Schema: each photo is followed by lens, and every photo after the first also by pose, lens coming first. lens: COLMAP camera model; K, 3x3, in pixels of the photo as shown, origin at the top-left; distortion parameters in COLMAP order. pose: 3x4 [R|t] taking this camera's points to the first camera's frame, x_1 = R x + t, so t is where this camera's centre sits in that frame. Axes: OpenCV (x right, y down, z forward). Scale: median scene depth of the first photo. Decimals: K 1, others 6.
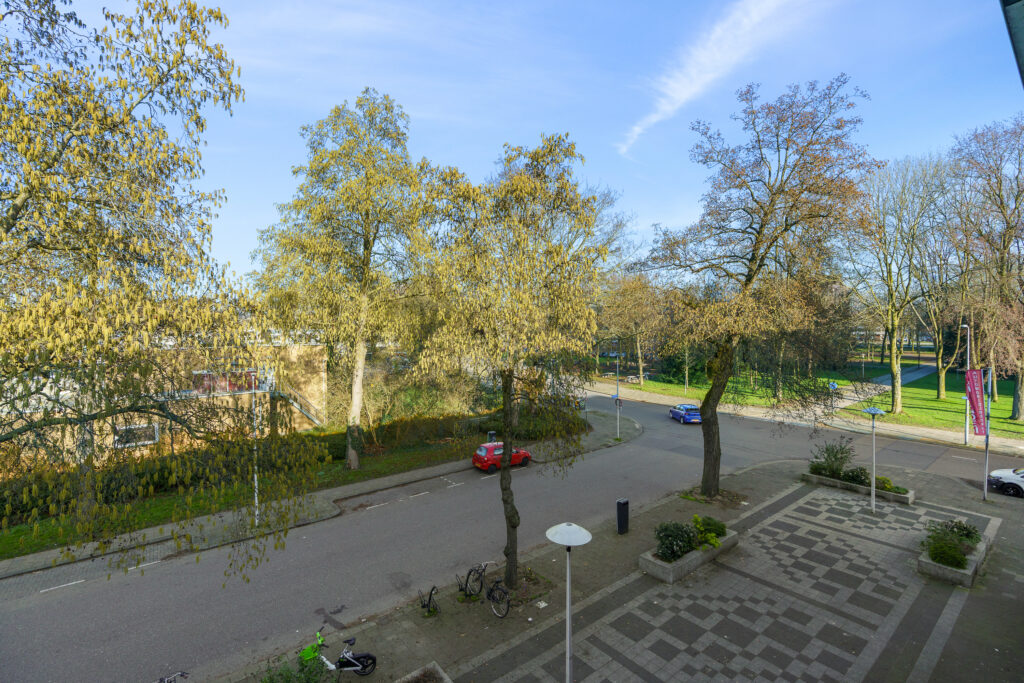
lens RADIAL K [[454.5, 0, 512.0], [0, 454.5, 341.5], [0, 0, 1]] dist [-0.007953, 0.000385]
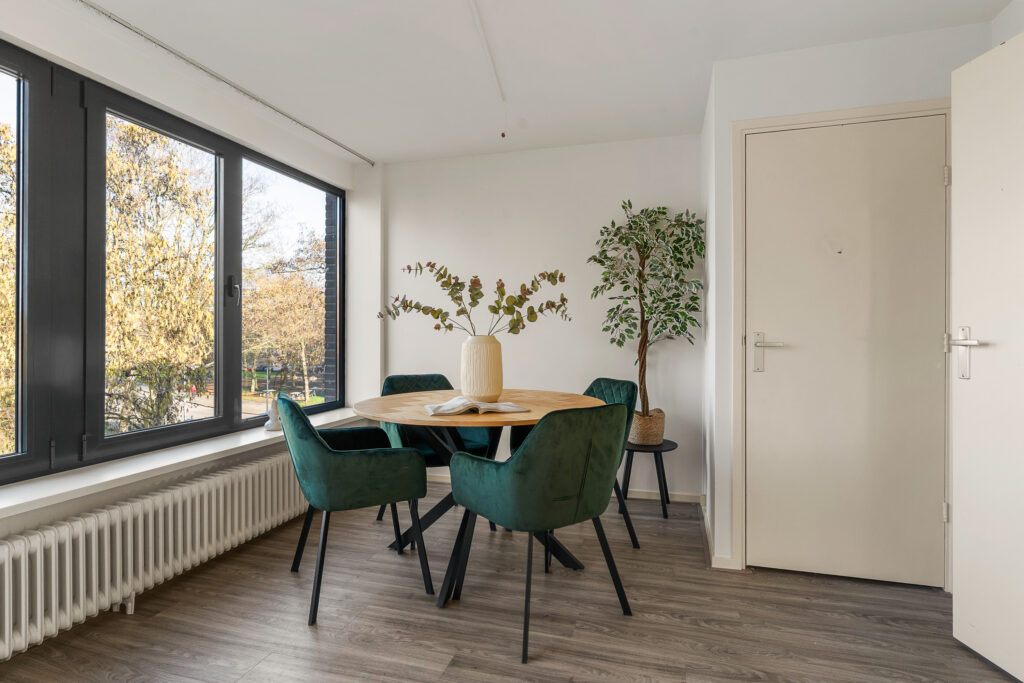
lens RADIAL K [[537.4, 0, 512.9], [0, 537.4, 333.8], [0, 0, 1]] dist [-0.003770, 0.001305]
pose [[0.816451, 0.000286, 0.577415, 0.104966], [0.020570, 0.999351, -0.029580, 0.029718], [-0.577048, 0.036028, 0.815915, -0.421205]]
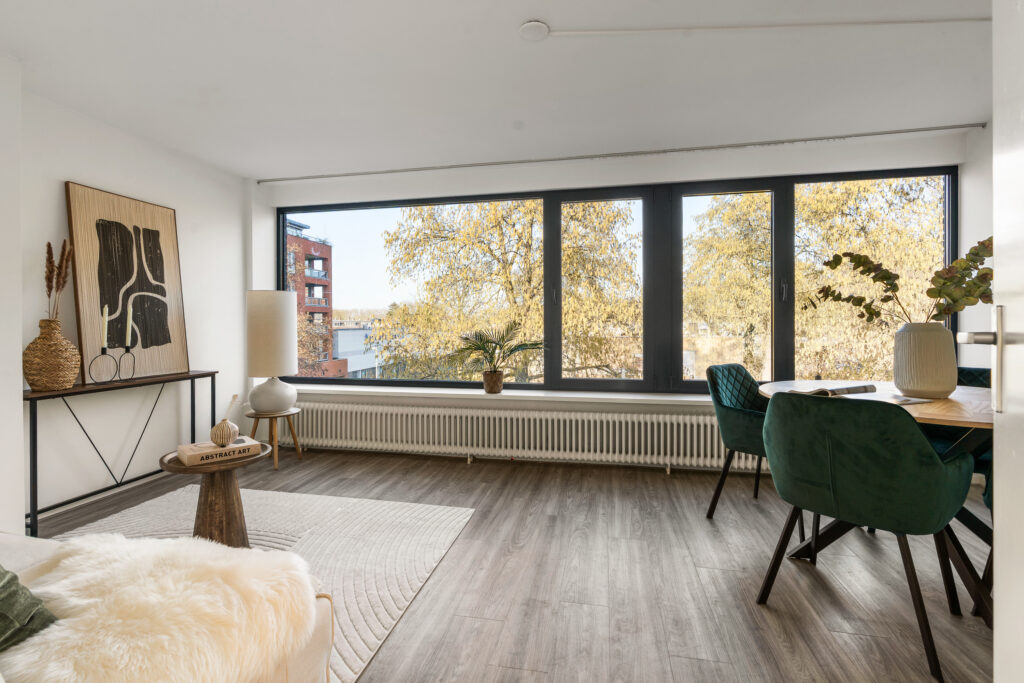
lens RADIAL K [[481.6, 0, 506.5], [0, 481.6, 324.9], [0, 0, 1]] dist [0.000243, 0.000256]
pose [[0.636304, 0.002353, -0.771435, 0.426697], [-0.022118, 0.999640, -0.015195, 0.031138], [0.771121, 0.026732, 0.636127, -0.507414]]
